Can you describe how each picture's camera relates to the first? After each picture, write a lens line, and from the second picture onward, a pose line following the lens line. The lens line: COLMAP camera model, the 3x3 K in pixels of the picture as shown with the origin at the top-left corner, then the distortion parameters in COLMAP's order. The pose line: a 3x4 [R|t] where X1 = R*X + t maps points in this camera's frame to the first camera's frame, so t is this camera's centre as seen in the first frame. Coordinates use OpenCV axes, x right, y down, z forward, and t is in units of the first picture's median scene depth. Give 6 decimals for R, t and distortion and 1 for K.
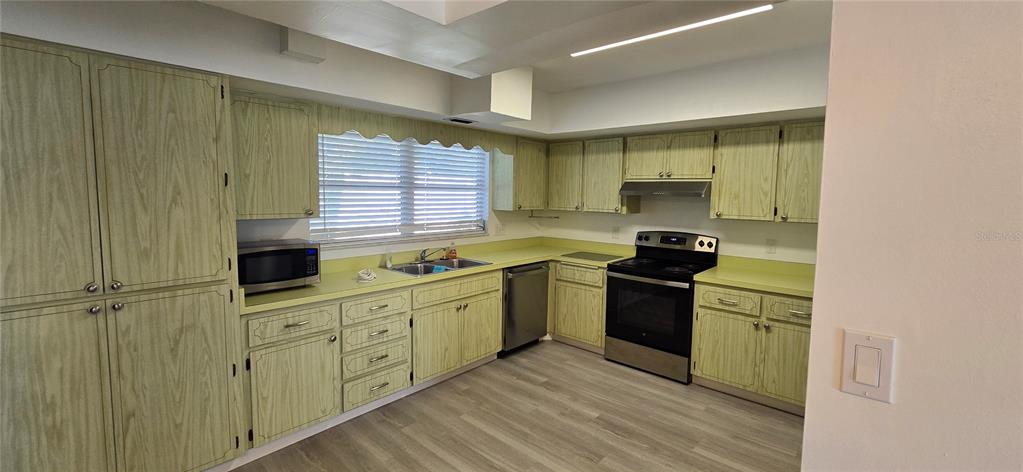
lens RADIAL K [[416.5, 0, 510.7], [0, 416.5, 225.7], [0, 0, 1]] dist [-0.002434, -0.000361]
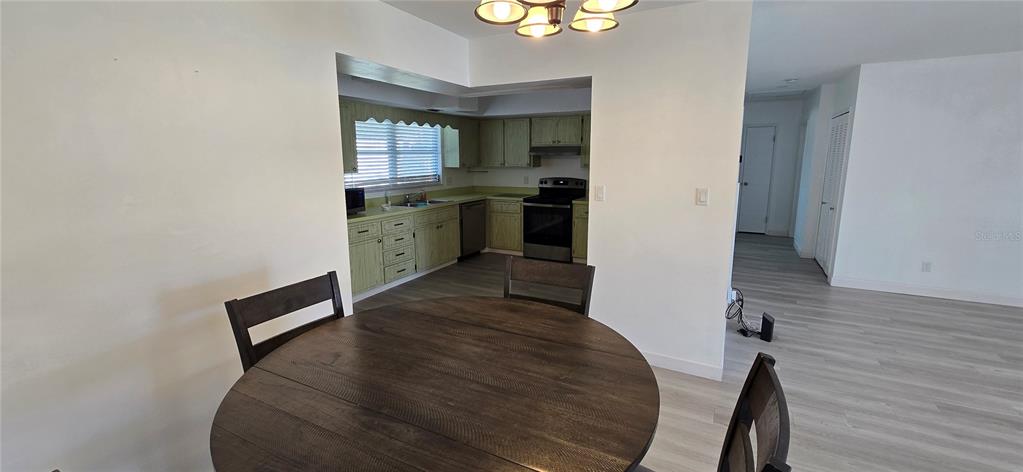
lens RADIAL K [[418.6, 0, 509.2], [0, 418.6, 224.5], [0, 0, 1]] dist [-0.001065, -0.000210]
pose [[0.970318, -0.058975, 0.234532, -0.221970], [0.038184, 0.995006, 0.092224, 0.043777], [-0.238800, -0.080531, 0.967724, -0.608119]]
